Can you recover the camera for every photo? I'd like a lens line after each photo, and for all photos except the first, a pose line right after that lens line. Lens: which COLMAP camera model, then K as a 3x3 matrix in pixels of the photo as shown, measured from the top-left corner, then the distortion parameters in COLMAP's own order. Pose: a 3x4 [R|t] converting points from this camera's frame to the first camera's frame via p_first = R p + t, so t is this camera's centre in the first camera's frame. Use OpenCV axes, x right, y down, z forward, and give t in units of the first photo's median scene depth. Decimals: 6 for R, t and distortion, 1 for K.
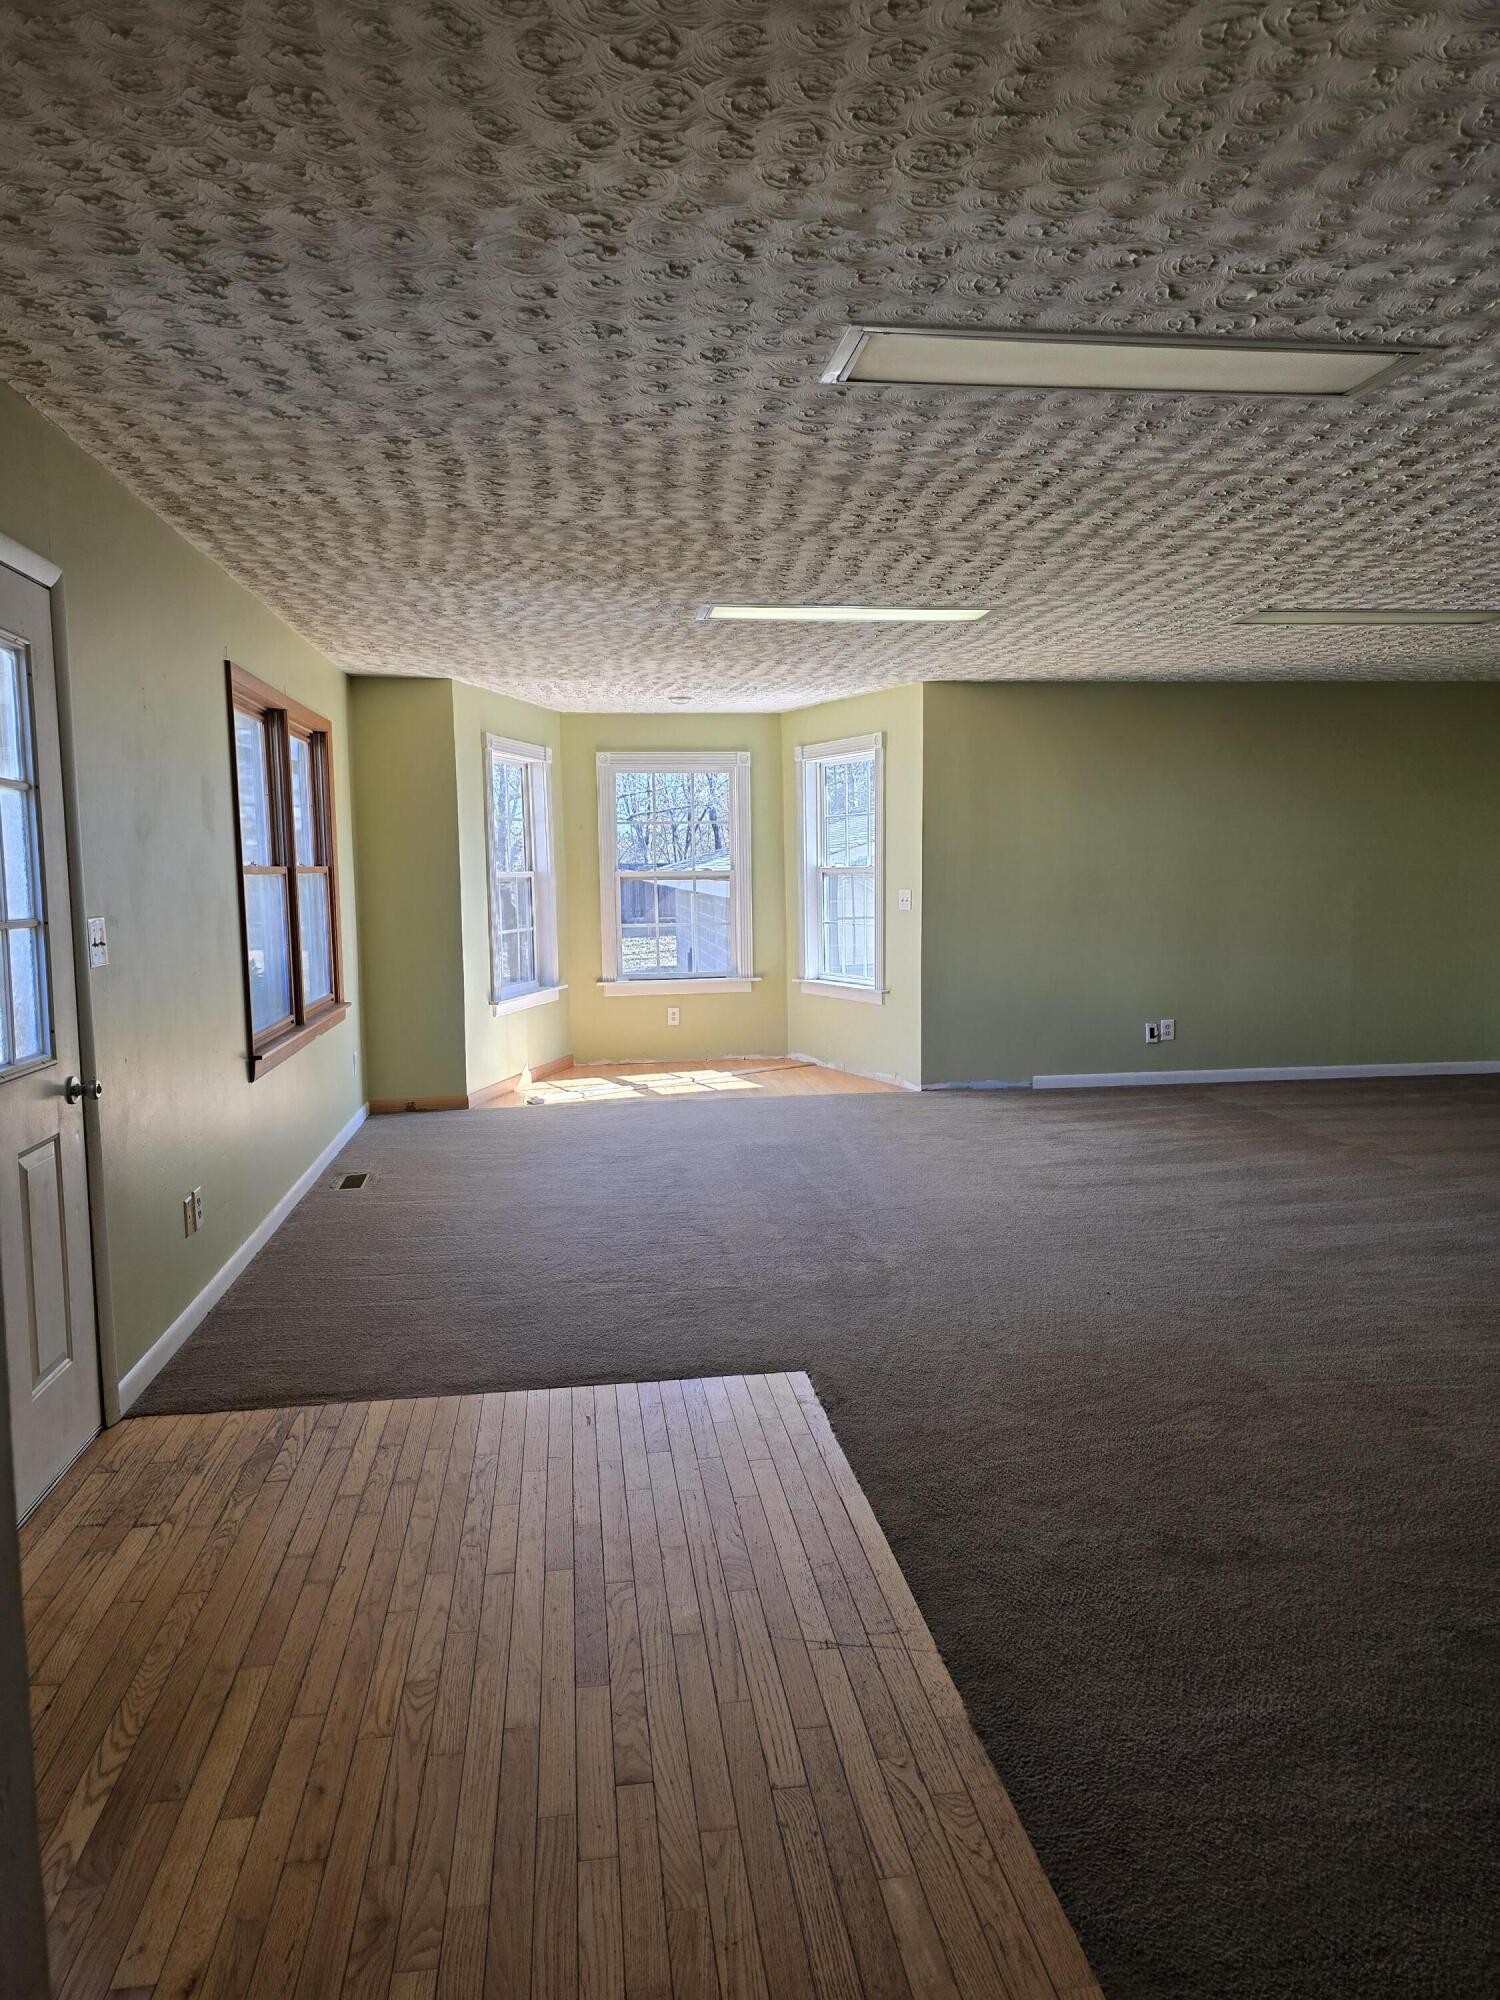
lens RADIAL K [[1341.0, 0, 748.5], [0, 1341.0, 1005.6], [0, 0, 1]] dist [0.069905, -0.059730]
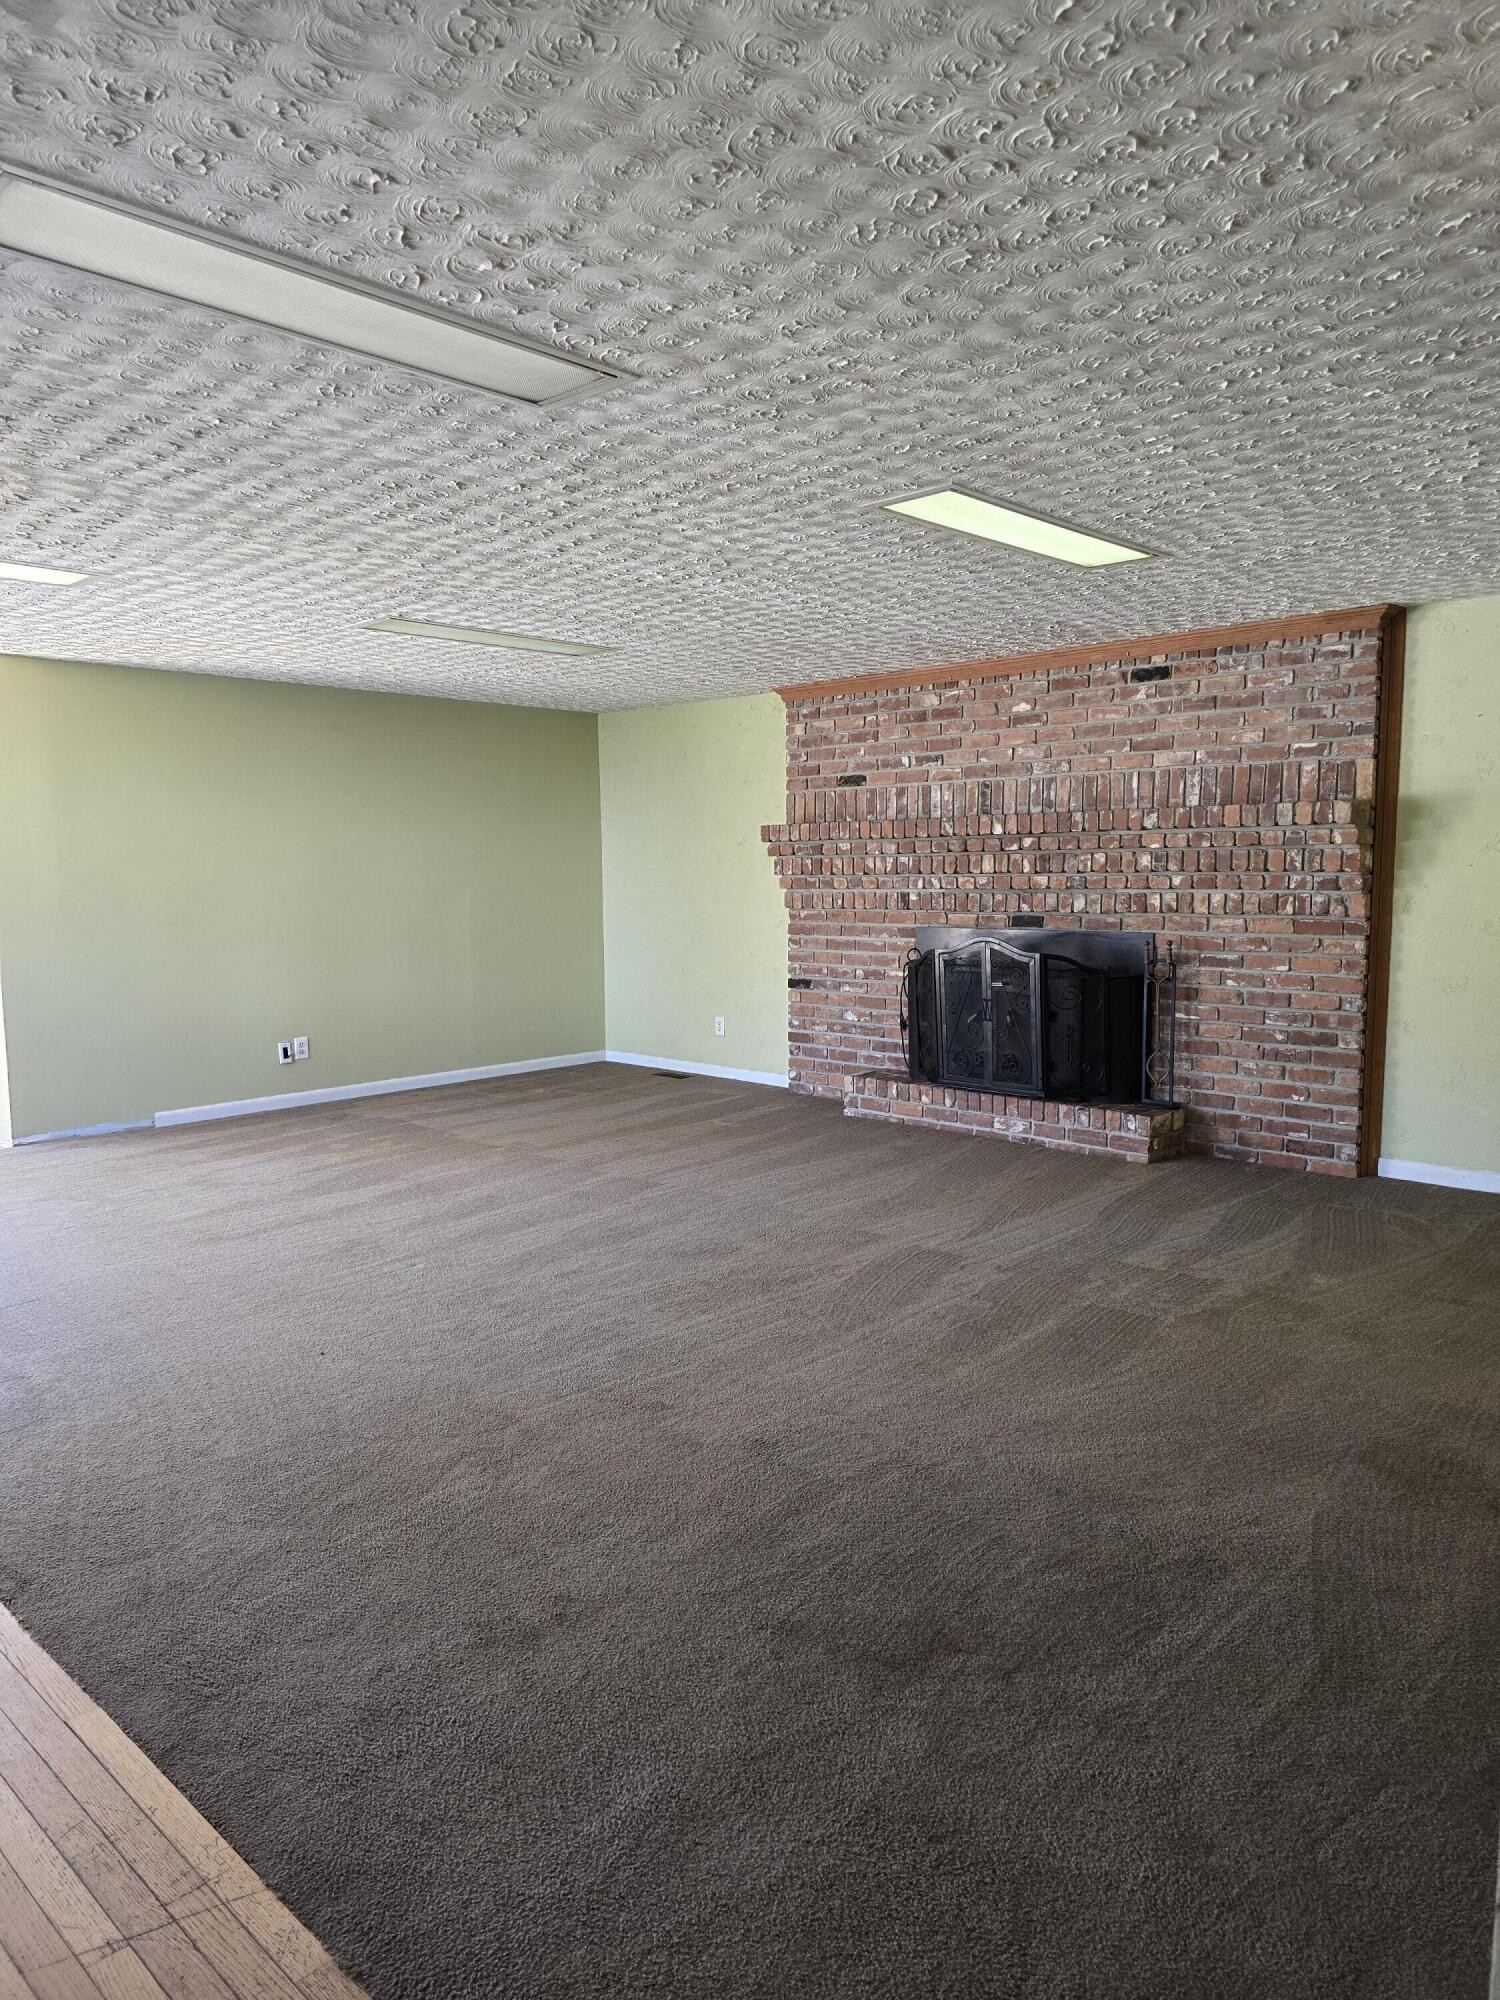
lens RADIAL K [[1341.0, 0, 748.5], [0, 1341.0, 1005.6], [0, 0, 1]] dist [0.069905, -0.059730]
pose [[0.784101, -0.062130, 0.617516, -0.063735], [0.065134, 0.997720, 0.017680, -0.018800], [-0.617206, 0.026358, 0.786360, 0.124718]]
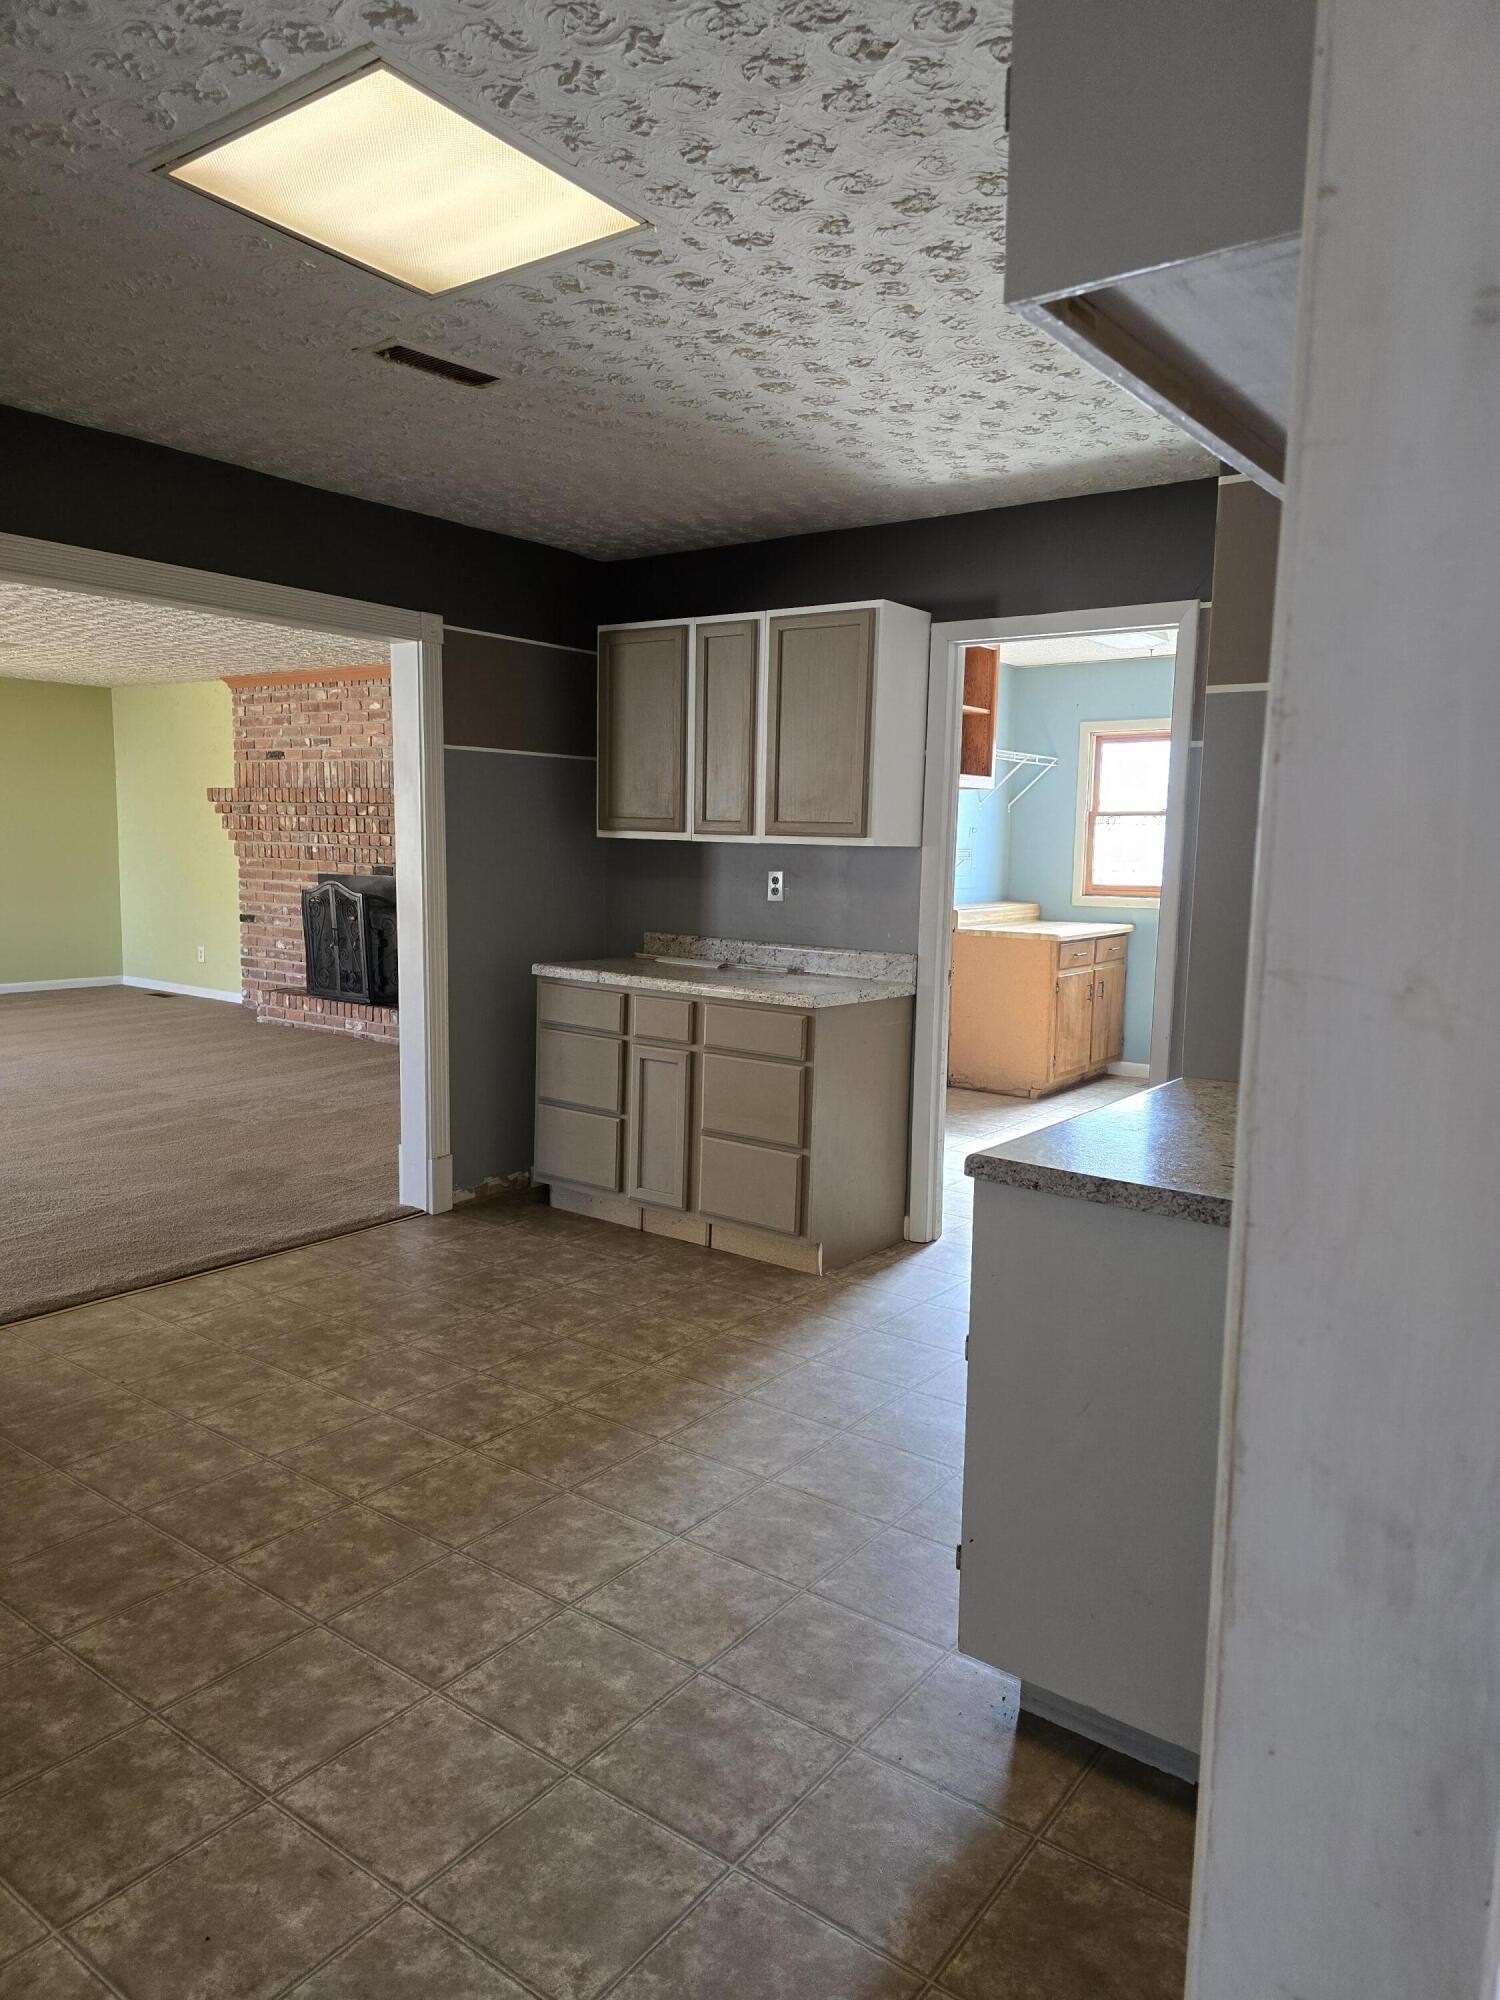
lens RADIAL K [[1341.0, 0, 748.5], [0, 1341.0, 1005.6], [0, 0, 1]] dist [0.069905, -0.059730]
pose [[0.702087, -0.066593, 0.708970, 0.177415], [0.044651, 0.997775, 0.049503, 0.102766], [-0.710690, -0.003100, 0.703499, -1.123975]]
